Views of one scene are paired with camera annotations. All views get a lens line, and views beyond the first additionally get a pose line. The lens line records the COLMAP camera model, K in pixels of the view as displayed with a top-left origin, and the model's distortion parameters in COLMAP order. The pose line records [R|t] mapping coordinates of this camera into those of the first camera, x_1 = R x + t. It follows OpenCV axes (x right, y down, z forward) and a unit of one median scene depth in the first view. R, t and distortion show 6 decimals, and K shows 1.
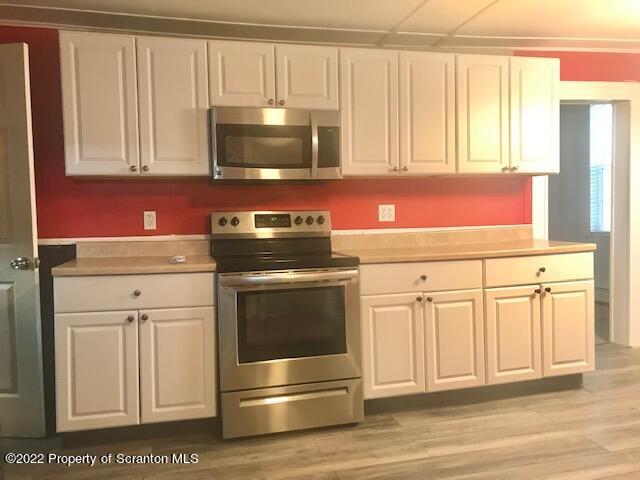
lens RADIAL K [[531.3, 0, 320.0], [0, 531.3, 240.0], [0, 0, 1]] dist [0.034434, -0.002683]
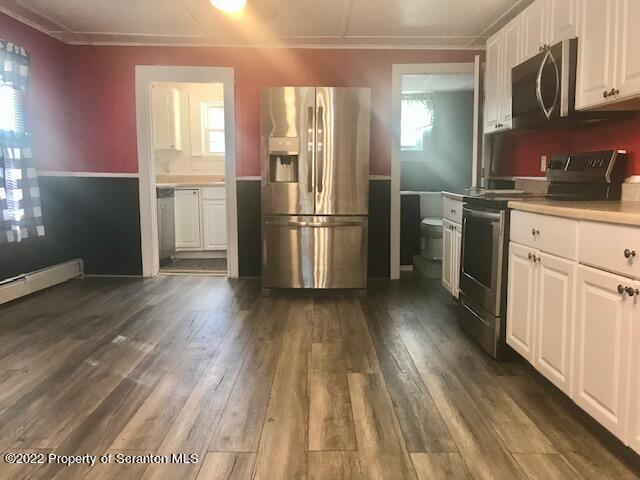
lens RADIAL K [[531.3, 0, 320.0], [0, 531.3, 240.0], [0, 0, 1]] dist [0.034434, -0.002683]
pose [[-0.264922, 0.131109, -0.955315, 1.096263], [-0.029650, 0.989137, 0.143973, -0.028375], [0.963814, 0.066467, -0.258157, 0.890347]]
